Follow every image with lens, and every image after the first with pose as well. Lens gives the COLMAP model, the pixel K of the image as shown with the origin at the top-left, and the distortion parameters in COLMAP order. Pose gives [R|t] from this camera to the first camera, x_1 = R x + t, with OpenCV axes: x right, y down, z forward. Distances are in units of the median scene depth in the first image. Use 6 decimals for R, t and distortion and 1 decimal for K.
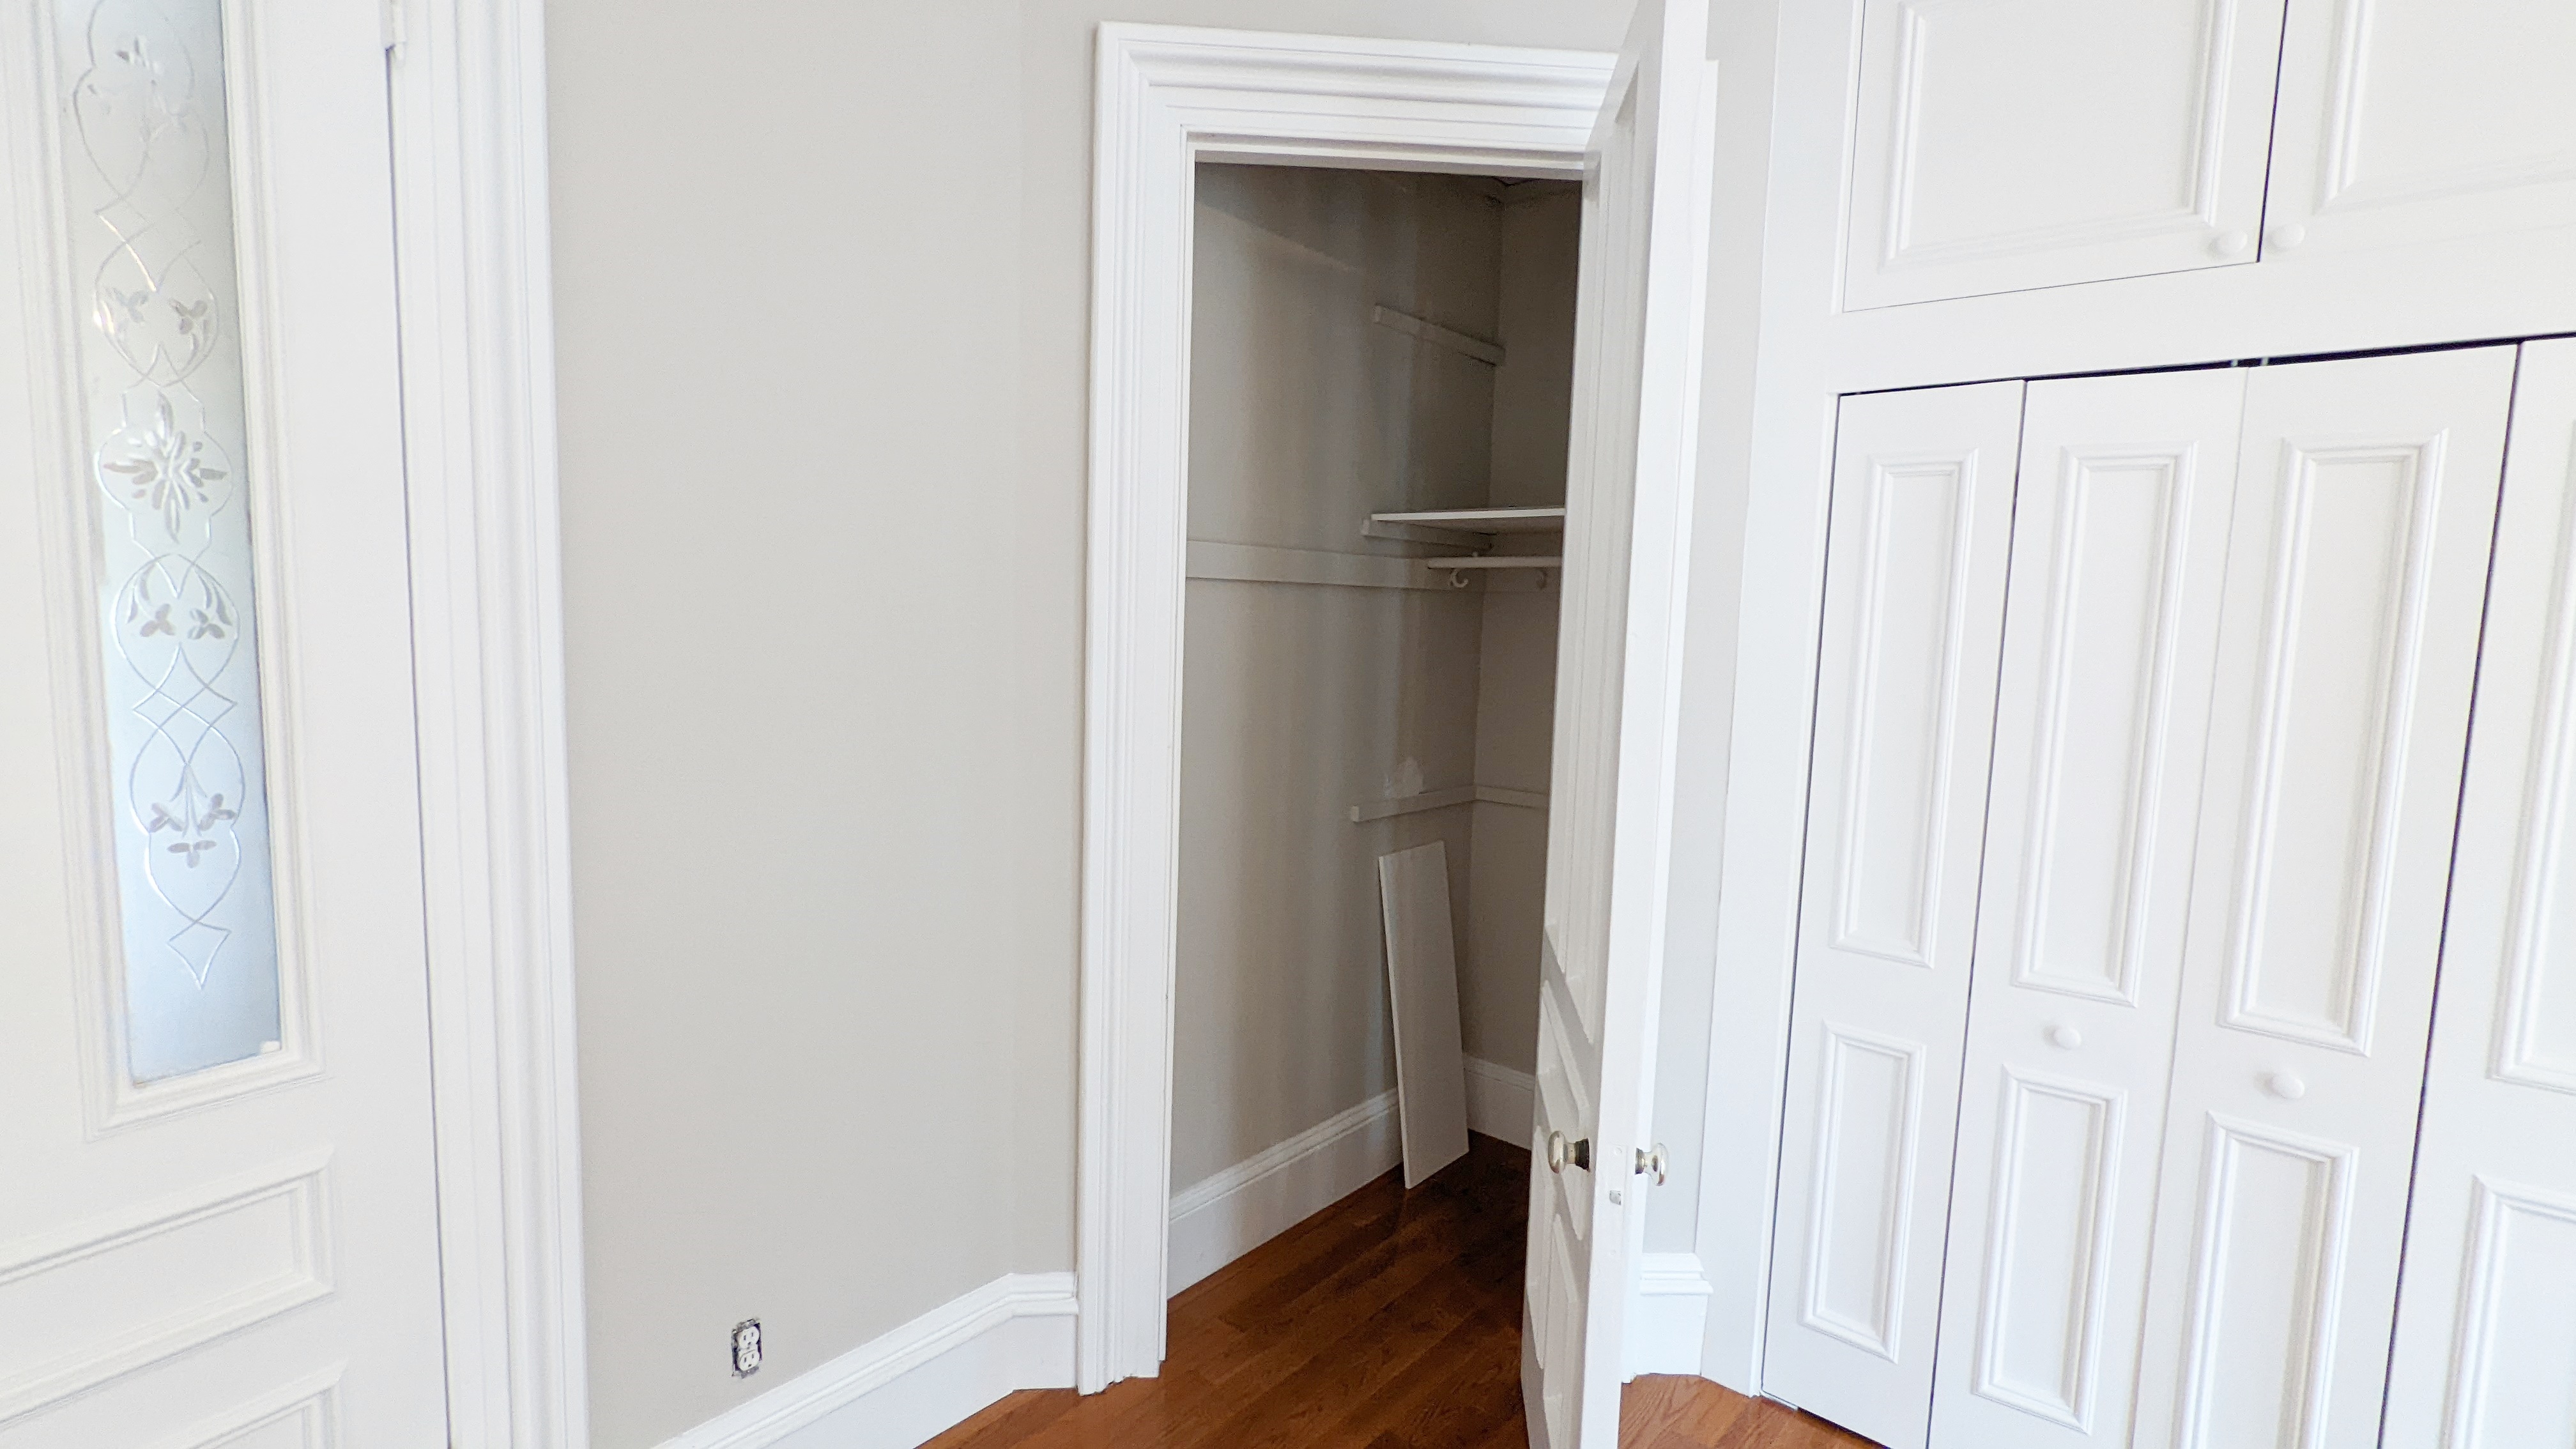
lens RADIAL K [[1216.0, 0, 1283.9], [0, 1216.0, 729.2], [0, 0, 1]] dist [0.002491, 0.001357]
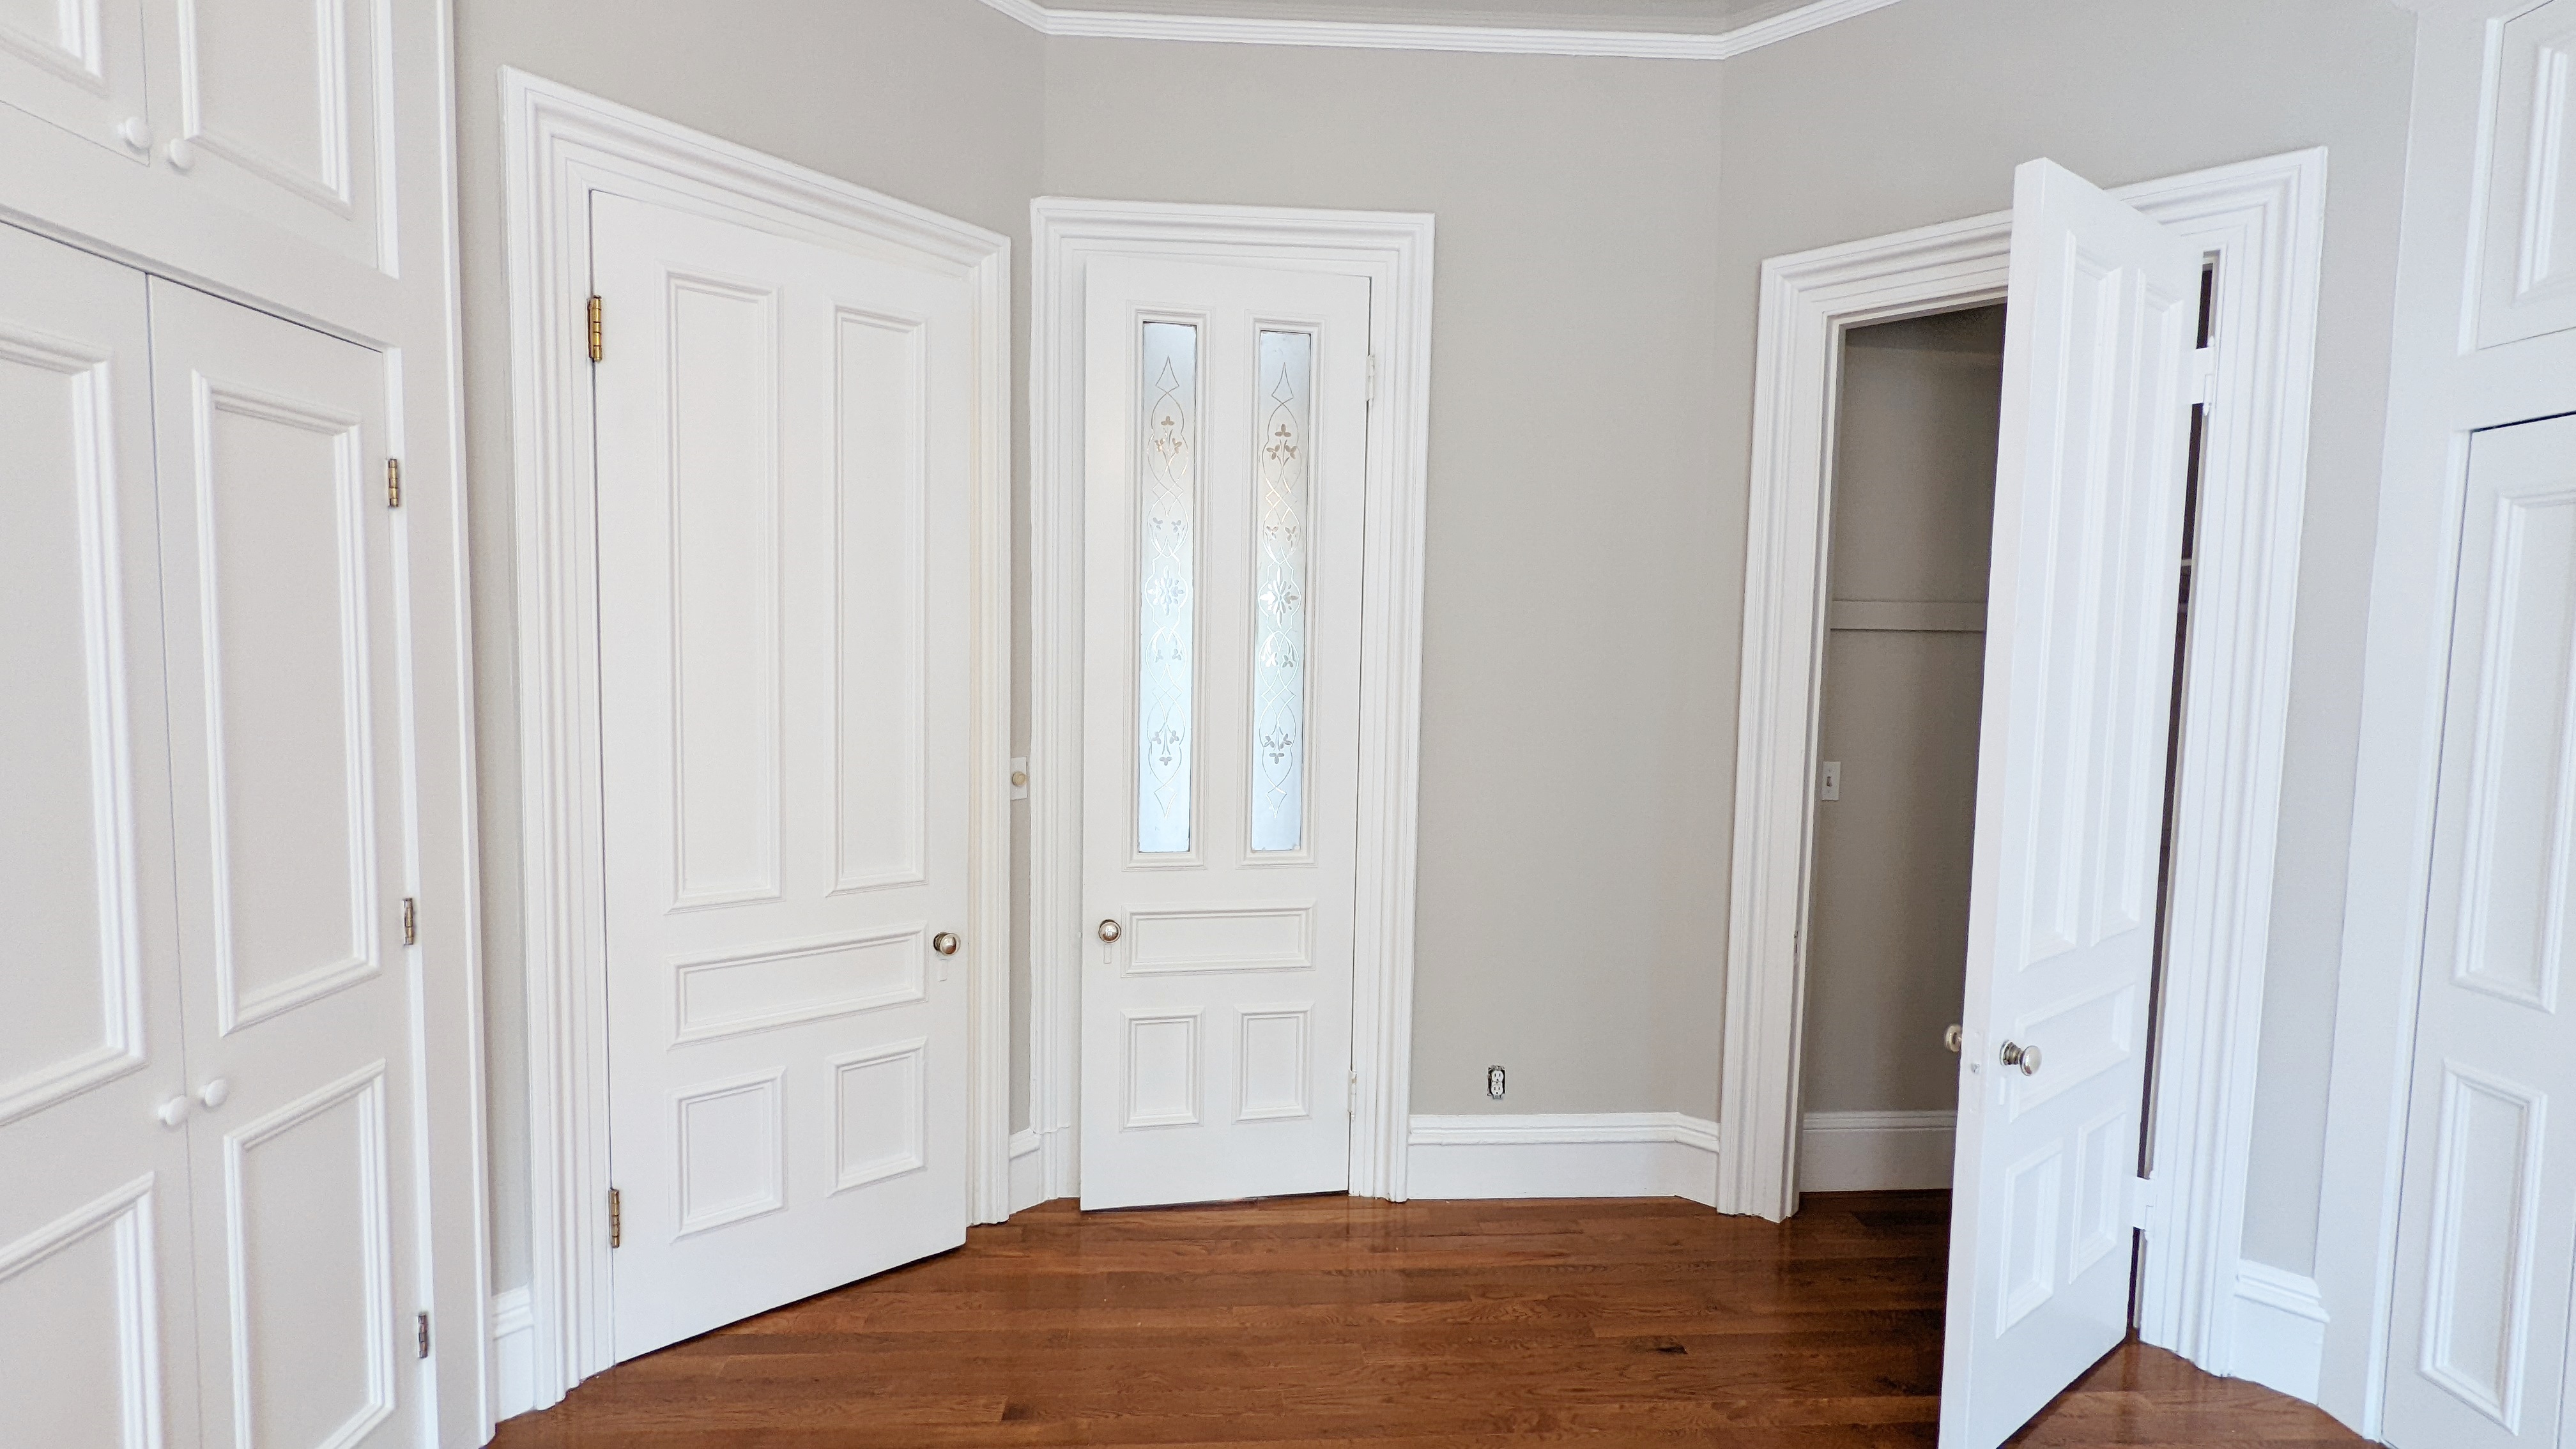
lens RADIAL K [[1216.0, 0, 1283.9], [0, 1216.0, 729.2], [0, 0, 1]] dist [0.002491, 0.001357]
pose [[0.688738, 0.030793, -0.724356, 0.529166], [-0.072366, 0.997028, -0.026422, 0.070579], [0.721390, 0.070617, 0.688919, -0.396994]]
